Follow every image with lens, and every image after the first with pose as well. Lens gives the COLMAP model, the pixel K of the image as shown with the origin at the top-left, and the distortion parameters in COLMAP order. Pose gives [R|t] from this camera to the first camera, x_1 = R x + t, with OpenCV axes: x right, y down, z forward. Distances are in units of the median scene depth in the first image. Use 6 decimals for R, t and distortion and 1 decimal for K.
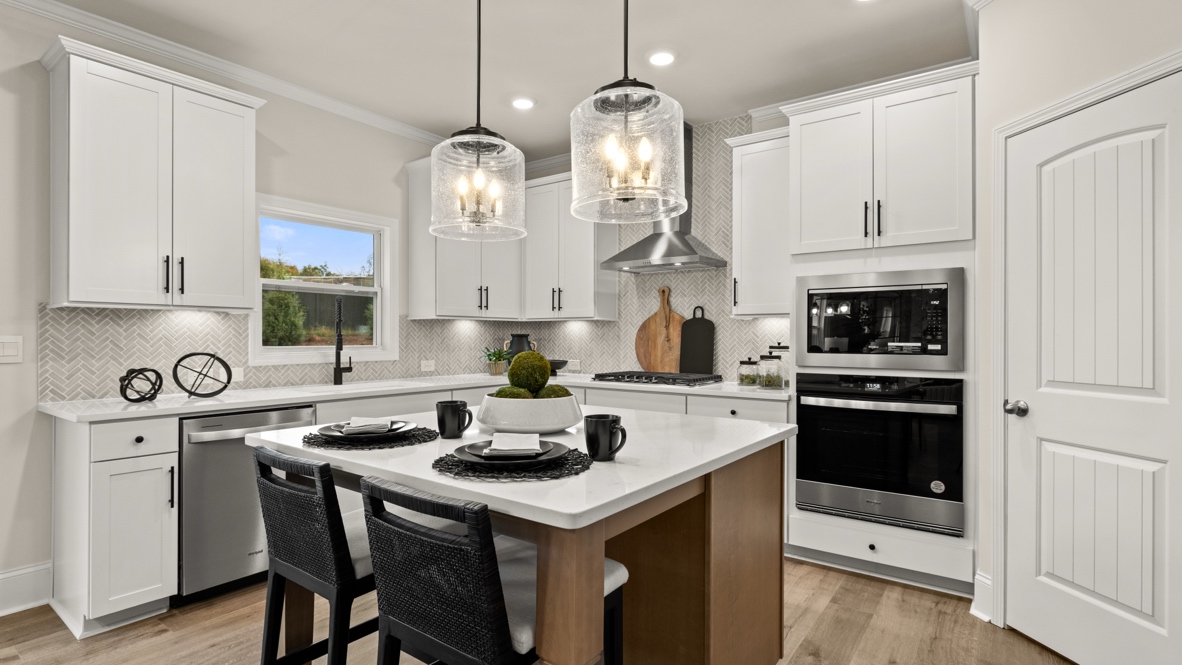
lens RADIAL K [[574.1, 0, 587.0], [0, 574.1, 336.1], [0, 0, 1]] dist [-0.008966, 0.002197]
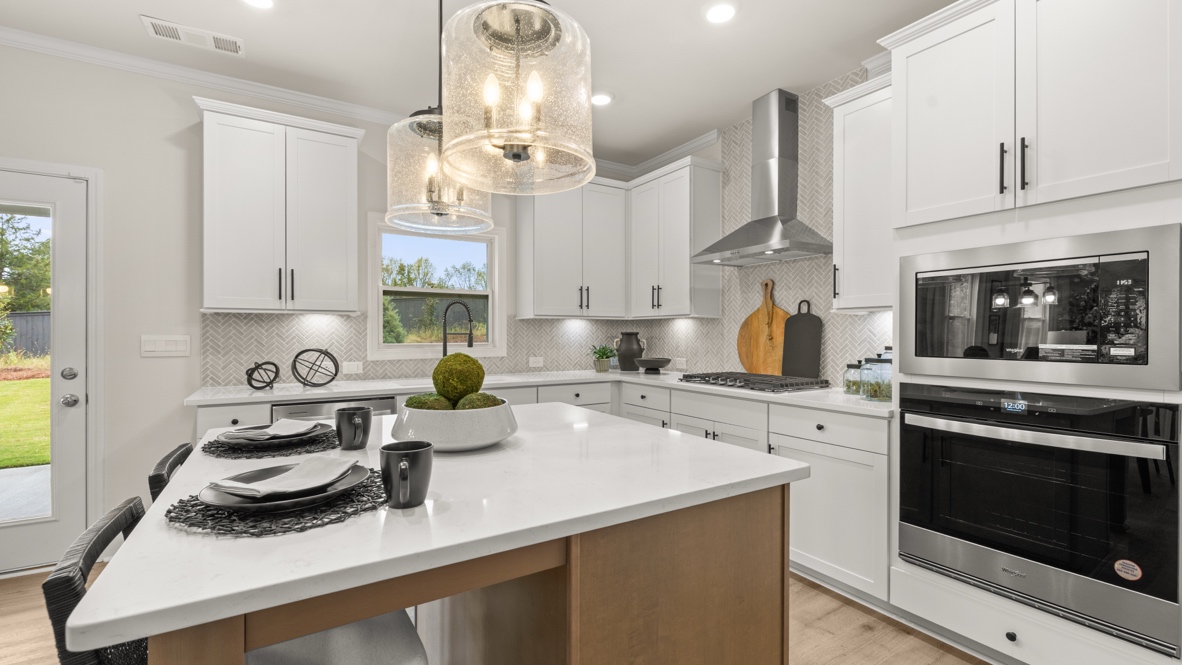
lens RADIAL K [[500.0, 0, 589.5], [0, 500.0, 334.4], [0, 0, 1]] dist [0.001617, -0.001231]
pose [[0.930523, -0.001466, -0.366231, 0.243528], [0.002173, 0.999996, 0.001518, -0.002081], [0.366227, -0.002208, 0.930523, 0.244724]]
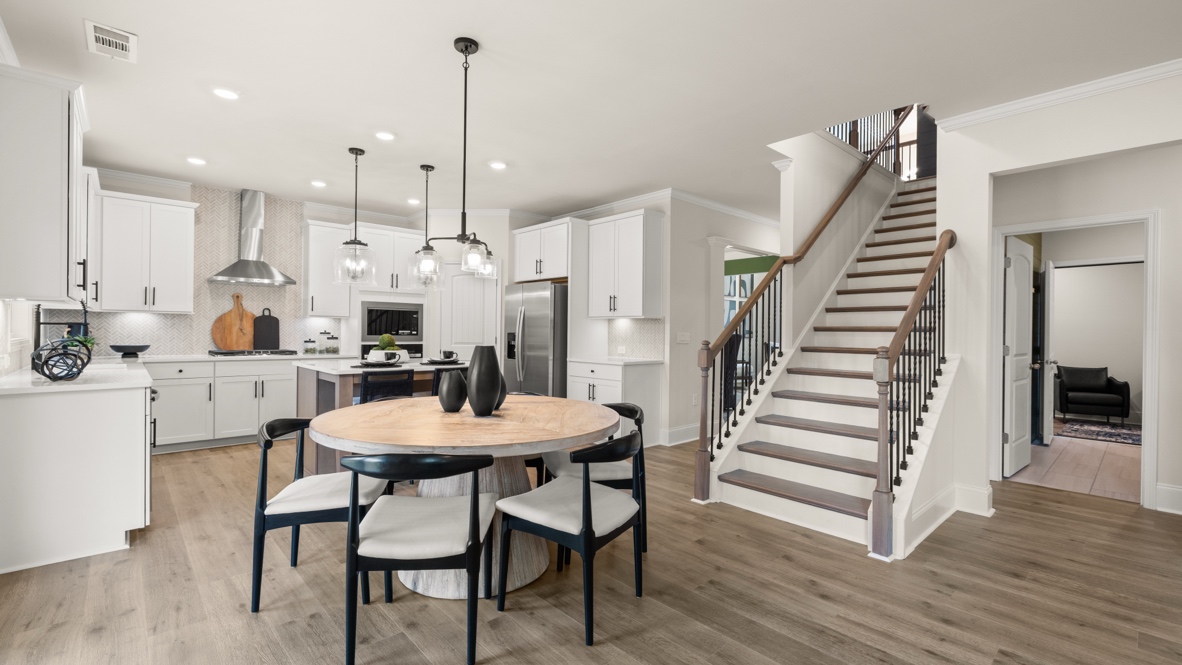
lens RADIAL K [[500.0, 0, 589.7], [0, 500.0, 331.3], [0, 0, 1]] dist [0.001617, -0.001231]
pose [[0.185817, 0.001250, 0.982584, -1.480966], [-0.011419, 0.999934, 0.000887, 0.002352], [-0.982518, -0.011385, 0.185819, -0.236502]]
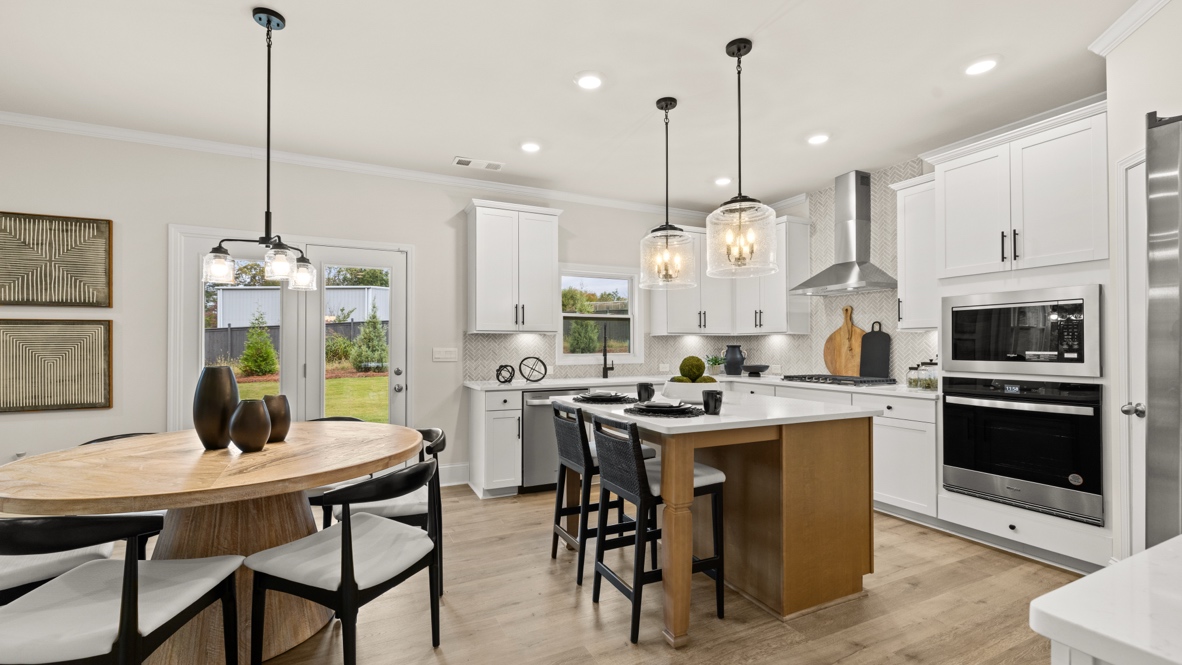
lens RADIAL K [[500.0, 0, 587.8], [0, 500.0, 340.4], [0, 0, 1]] dist [0.001617, -0.001231]
pose [[0.883559, -0.010078, -0.468211, 0.216367], [0.004428, 0.999904, -0.013166, -0.001532], [0.468299, 0.009560, 0.883519, -0.306923]]
